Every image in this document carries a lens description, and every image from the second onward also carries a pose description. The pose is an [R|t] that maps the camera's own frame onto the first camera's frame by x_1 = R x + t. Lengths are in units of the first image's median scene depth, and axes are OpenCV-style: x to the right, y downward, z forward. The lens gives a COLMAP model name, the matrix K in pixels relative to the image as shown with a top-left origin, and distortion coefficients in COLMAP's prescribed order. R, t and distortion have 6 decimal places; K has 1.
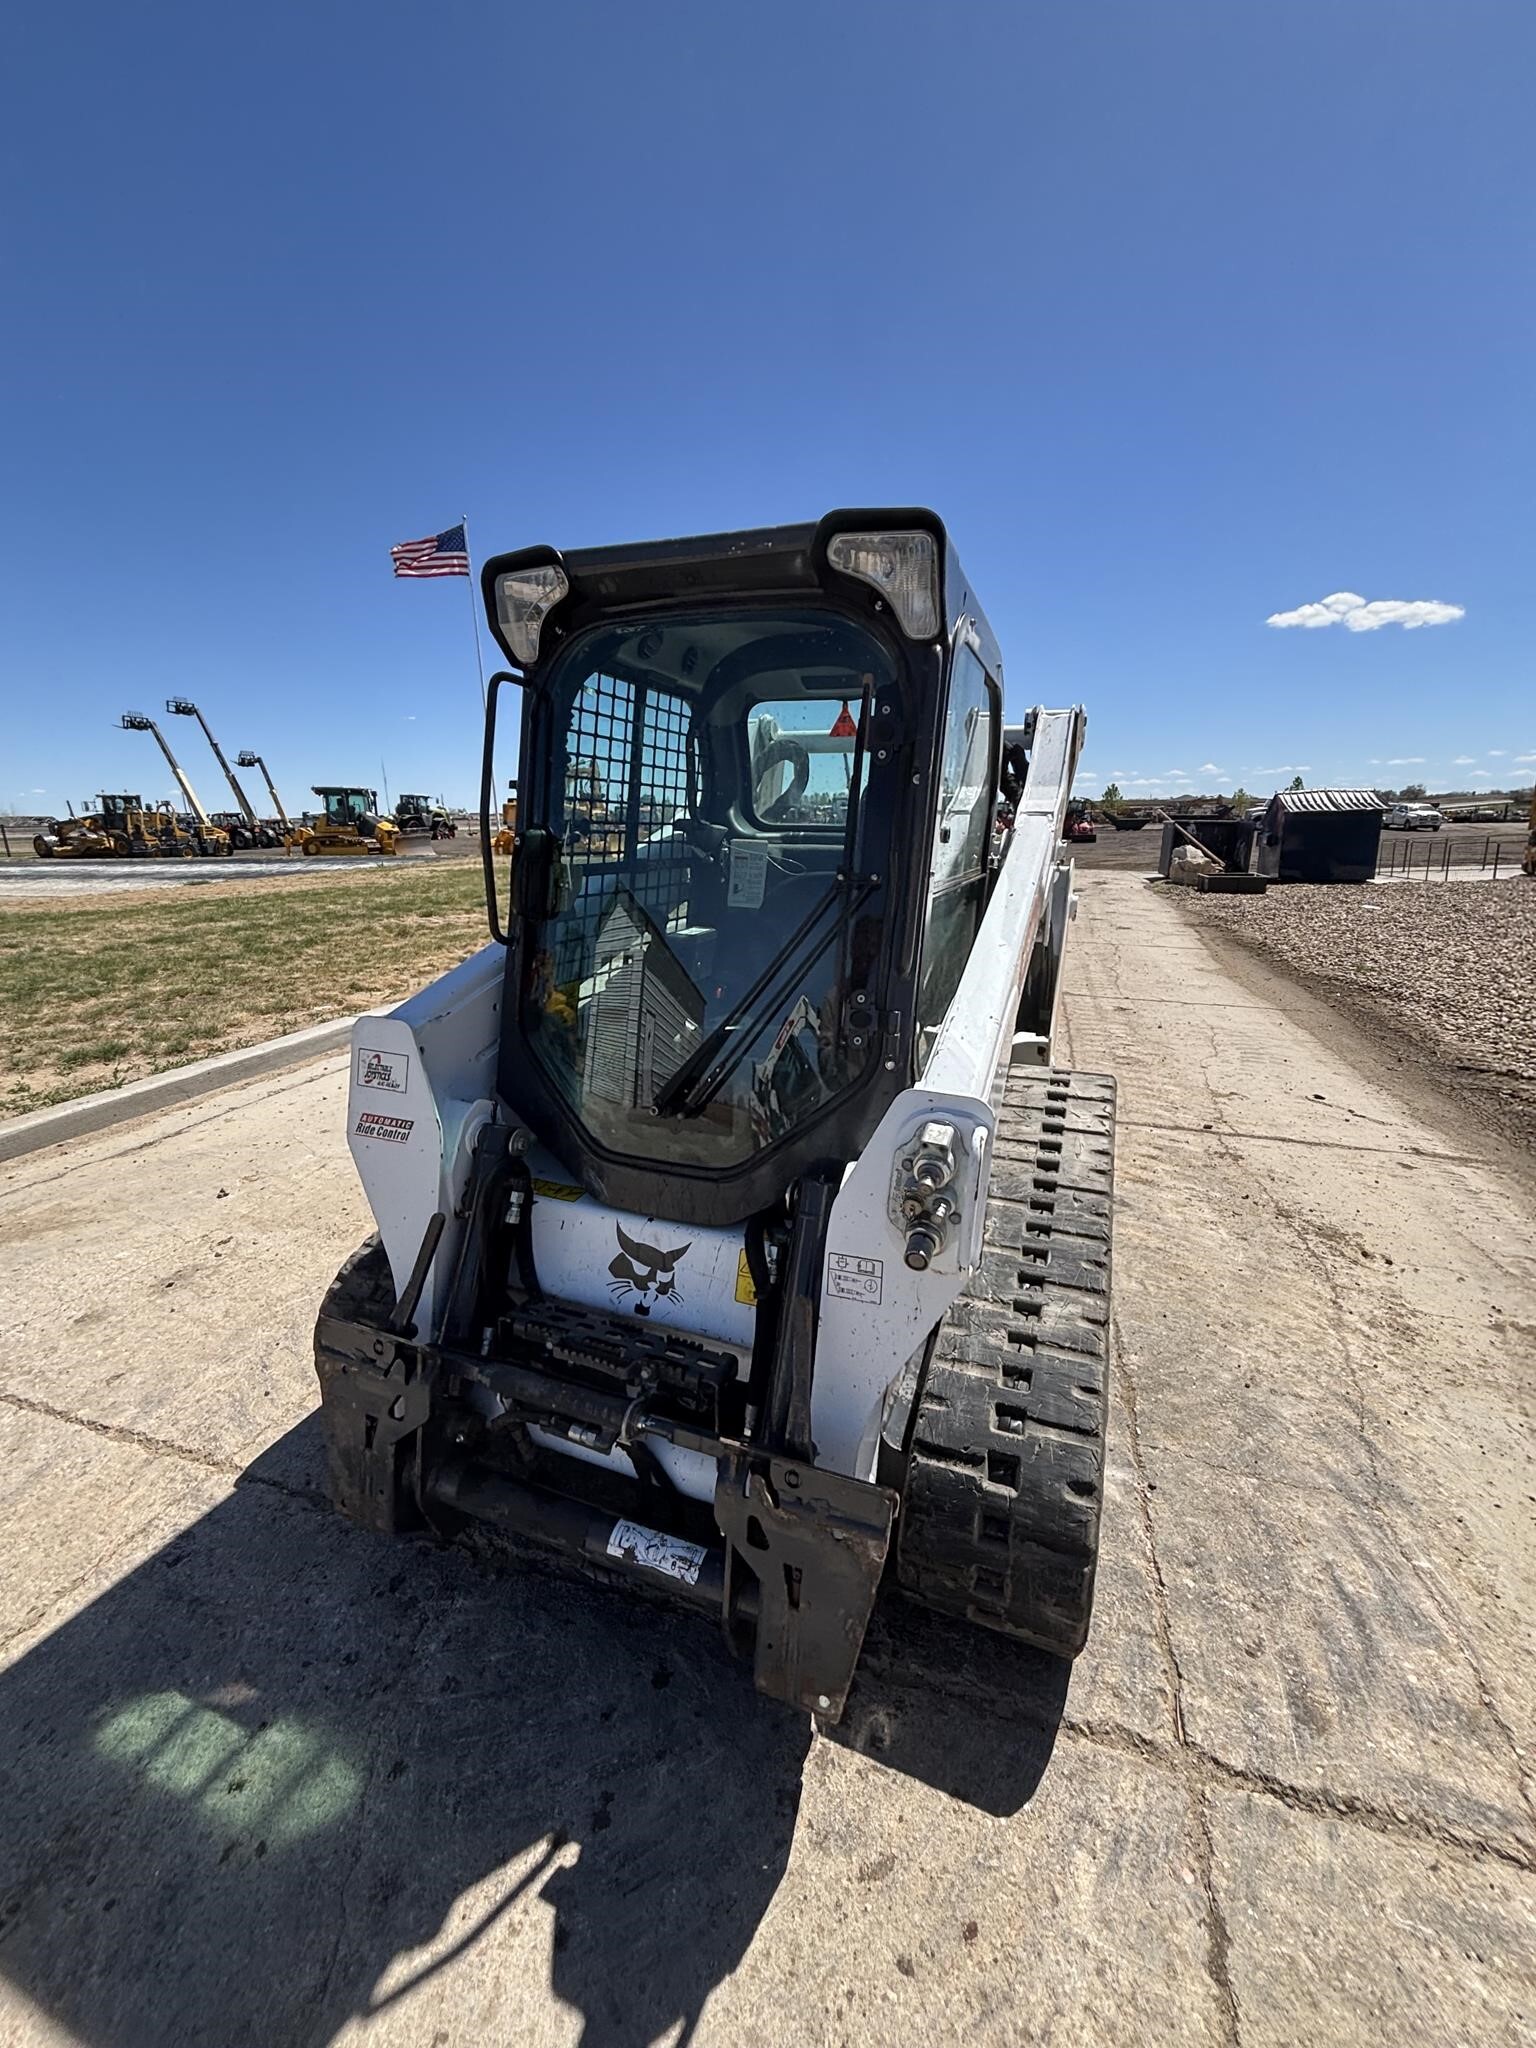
lens RADIAL K [[821.5, 0, 772.5], [0, 821.5, 1025.0], [0, 0, 1]] dist [0.002443, -0.000730]
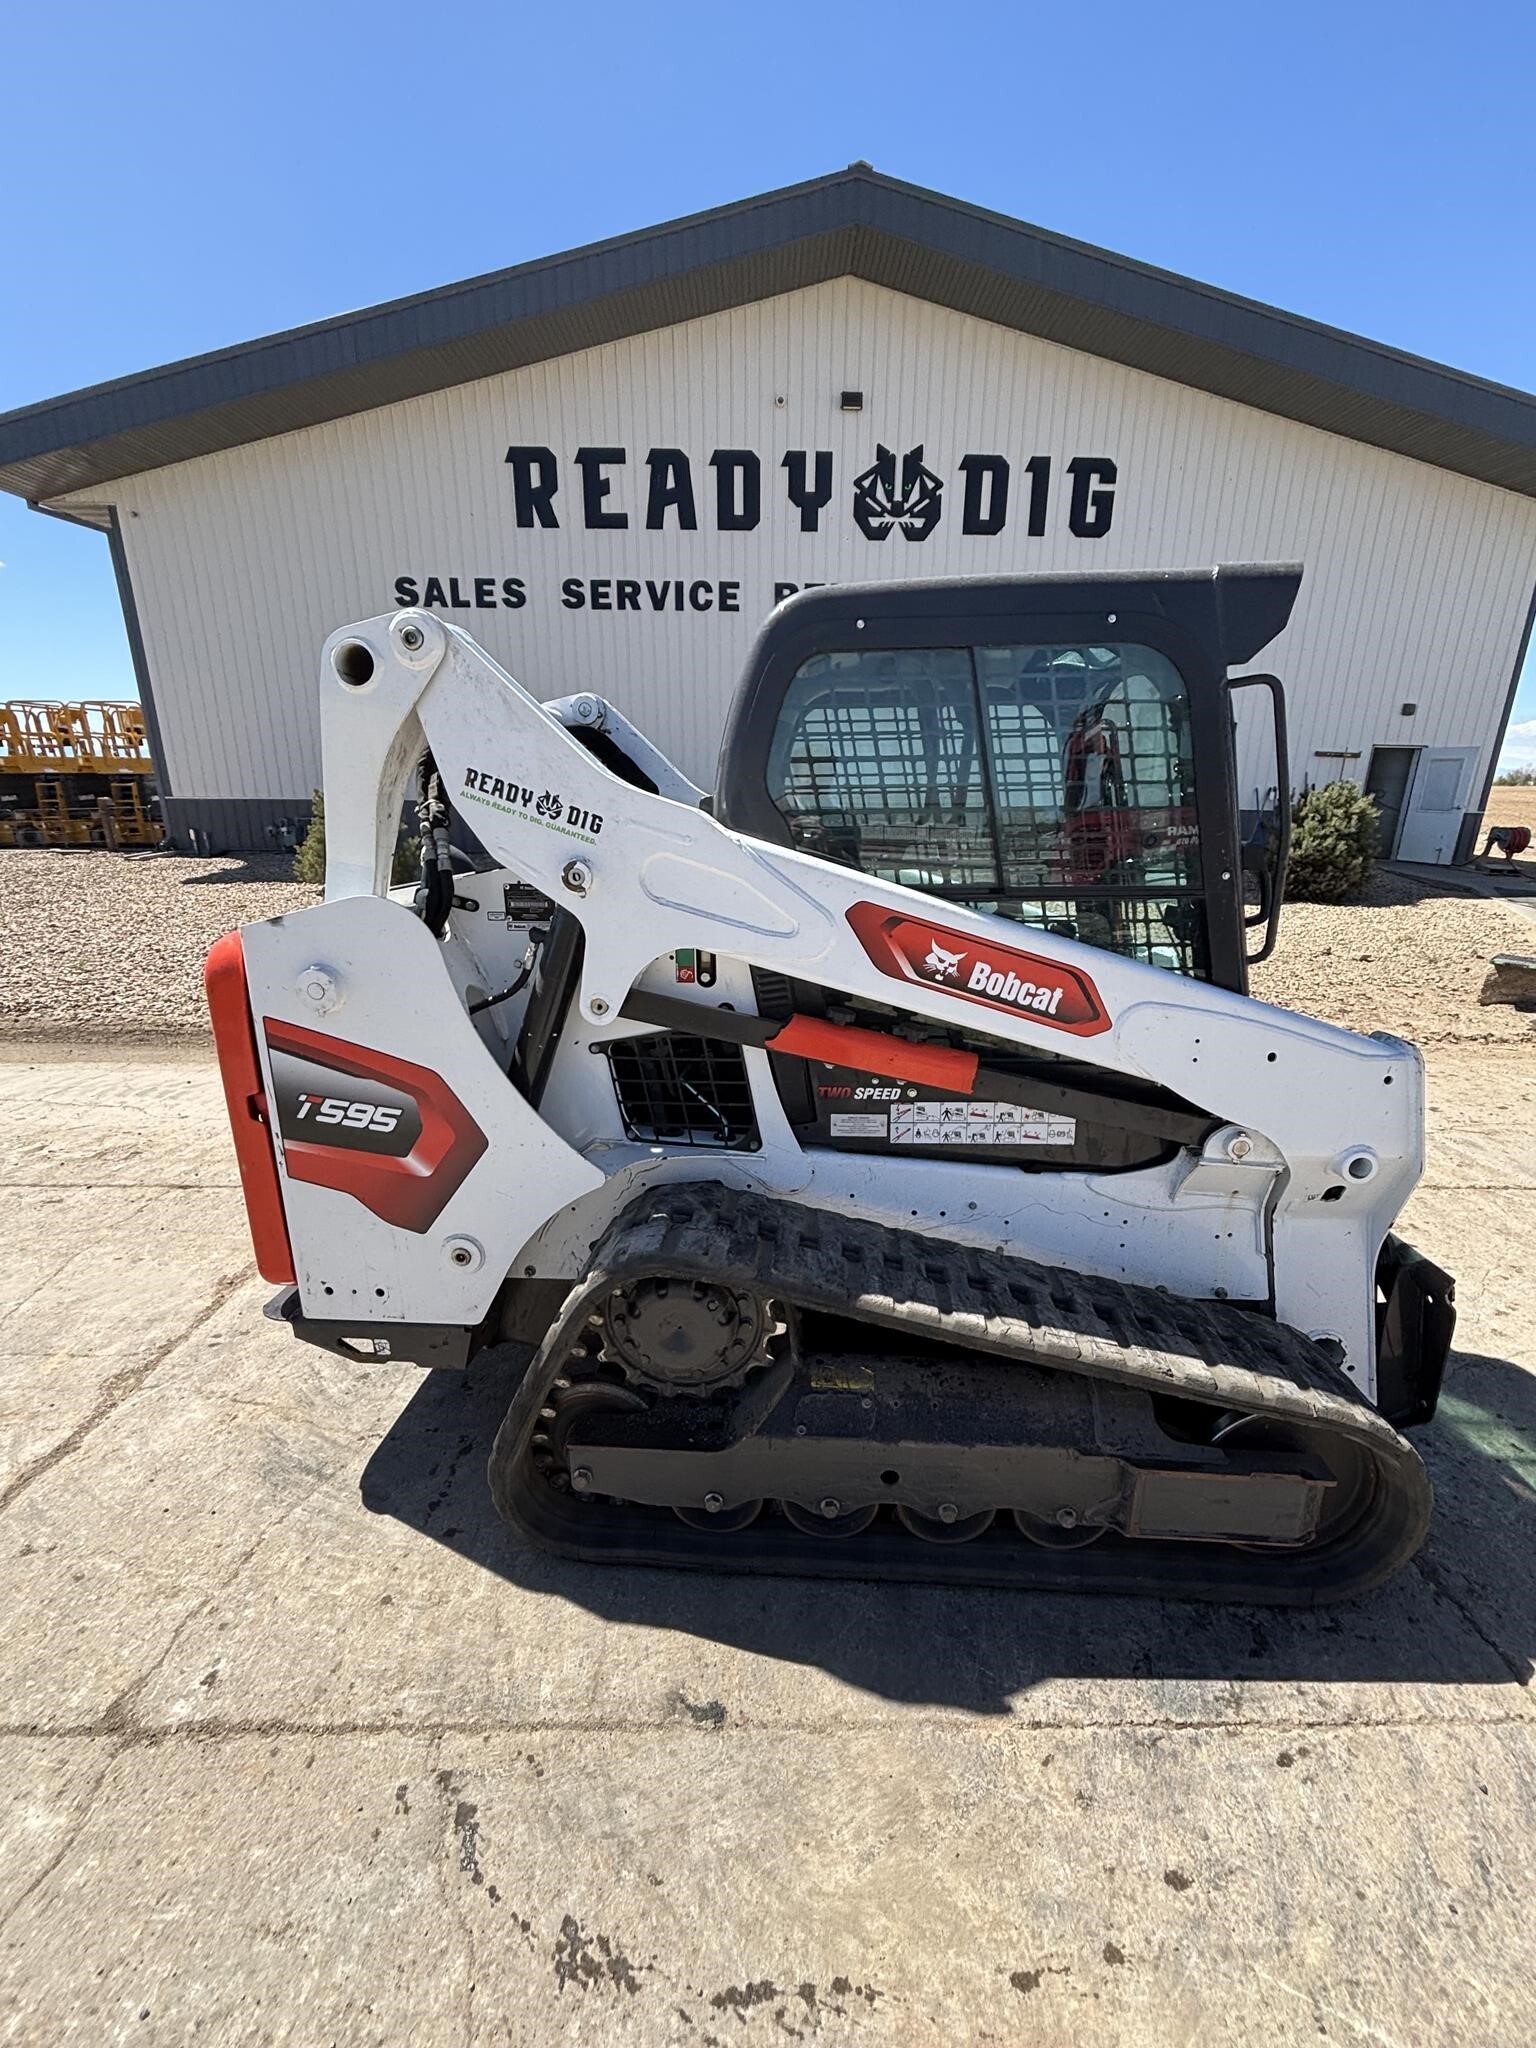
lens RADIAL K [[825.4, 0, 773.2], [0, 825.4, 1019.8], [0, 0, 1]] dist [-0.000416, 0.000462]
pose [[-0.309756, -0.253441, 0.916416, -1.294795], [0.228842, 0.915617, 0.330570, -0.594748], [-0.922867, 0.312110, -0.225620, 2.156515]]
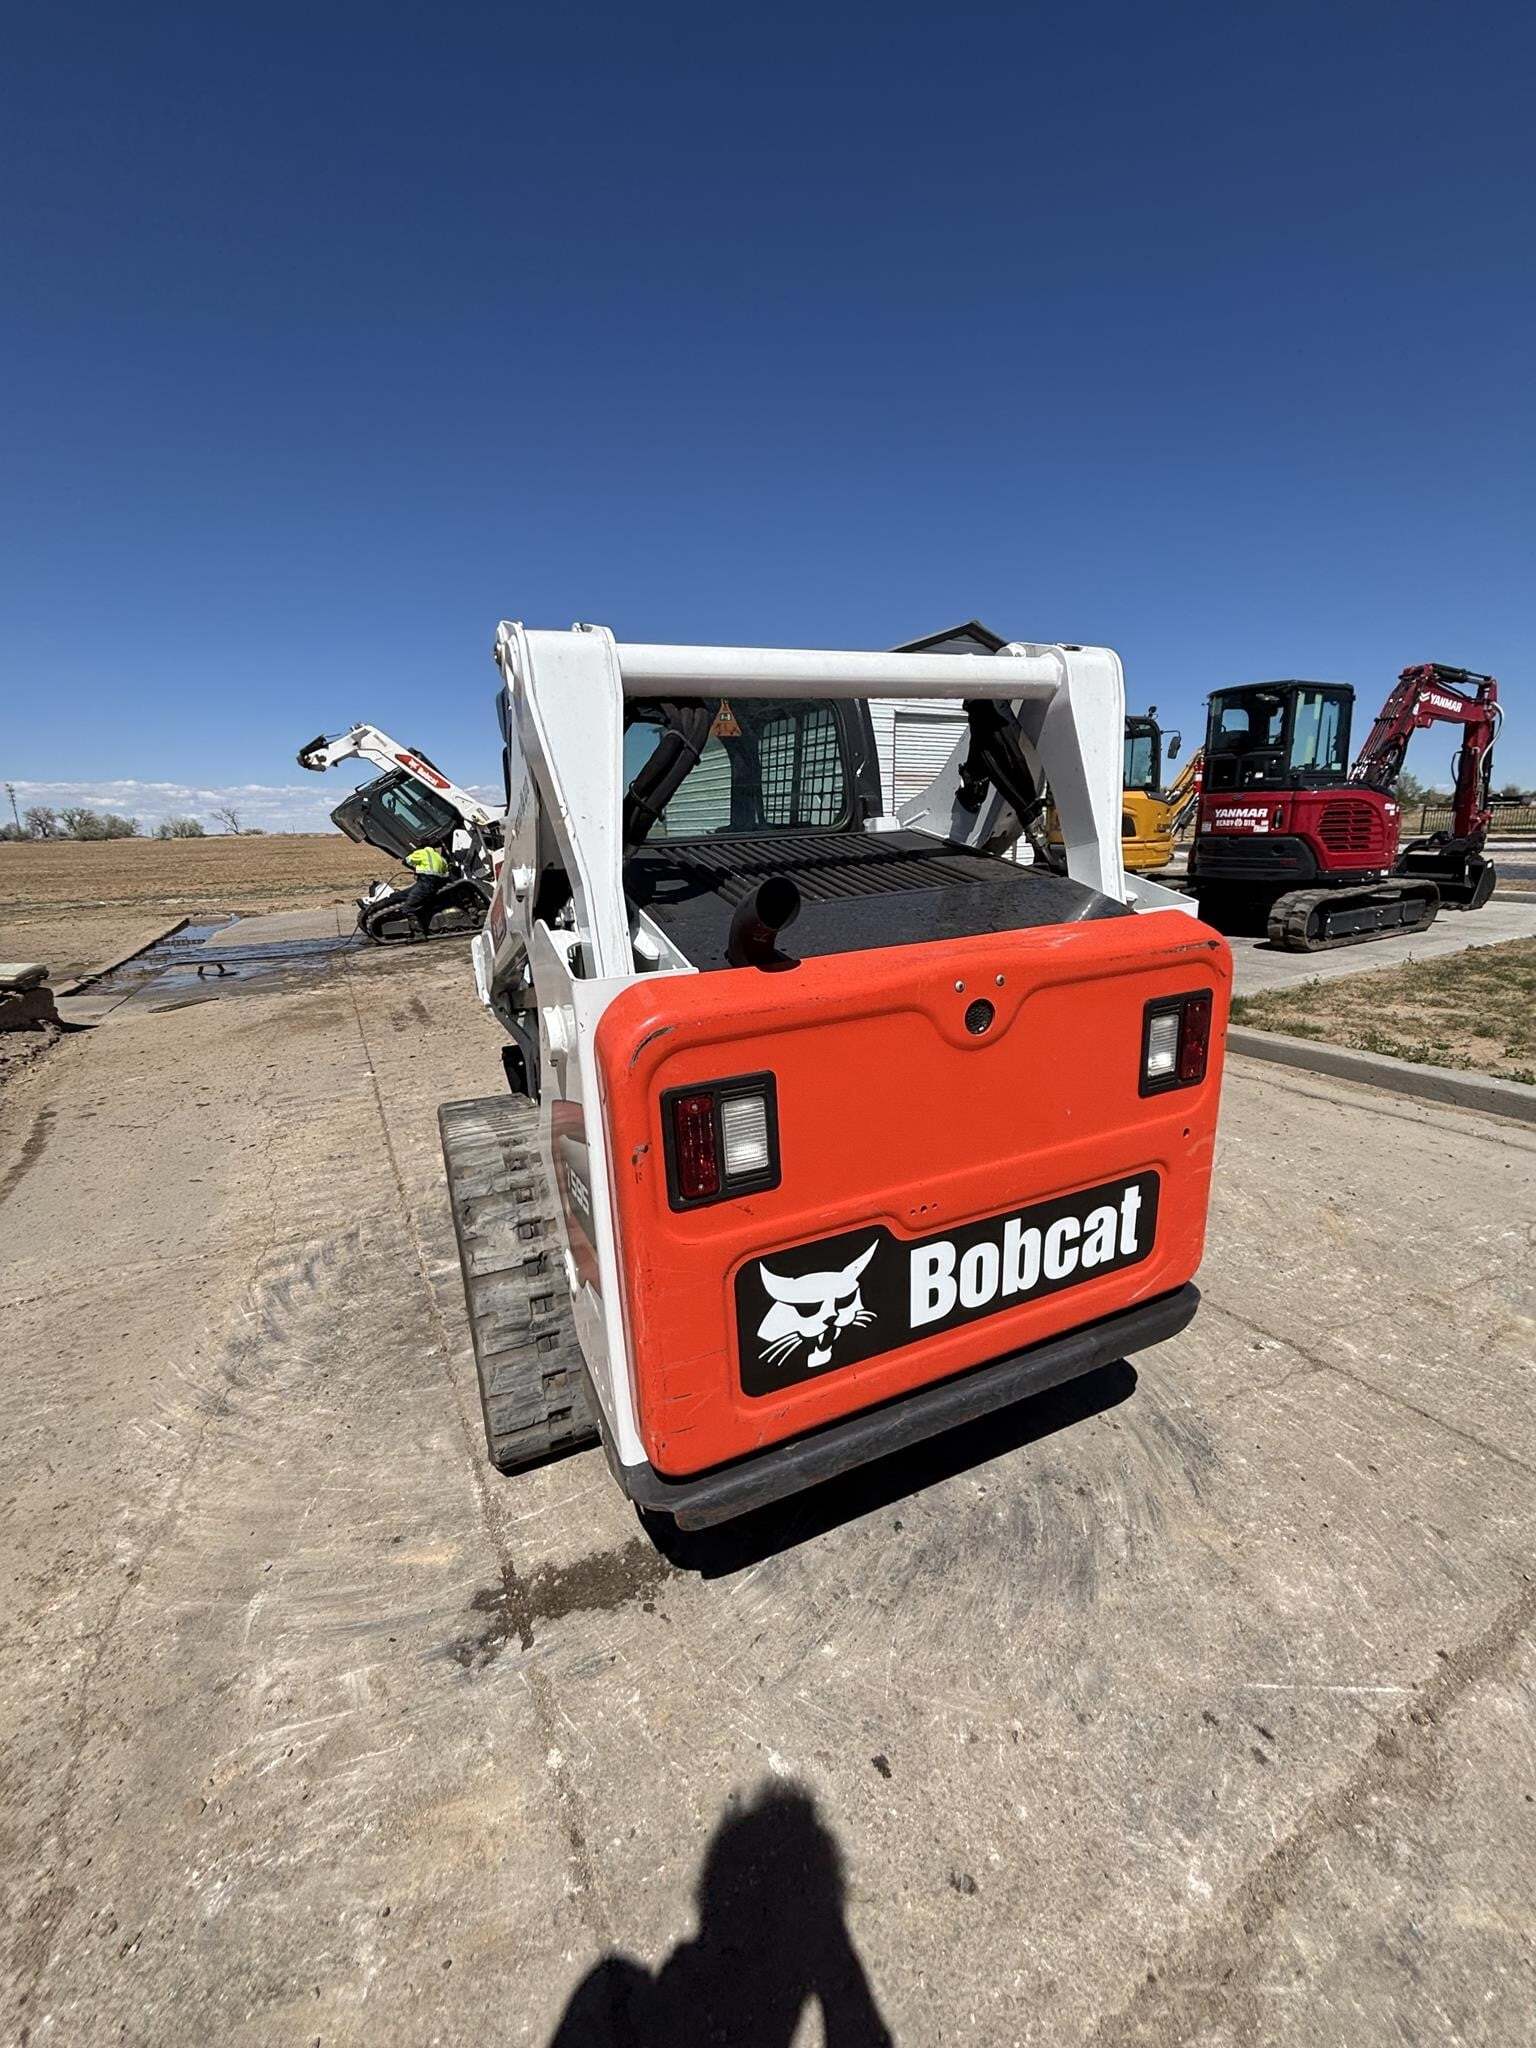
lens RADIAL K [[821.3, 0, 772.6], [0, 821.3, 1026.4], [0, 0, 1]] dist [0.001908, -0.000297]
pose [[-0.696870, 0.200999, -0.688456, 1.255375], [-0.144267, 0.901018, 0.409088, -0.741352], [0.702538, 0.384403, -0.598895, 2.872913]]
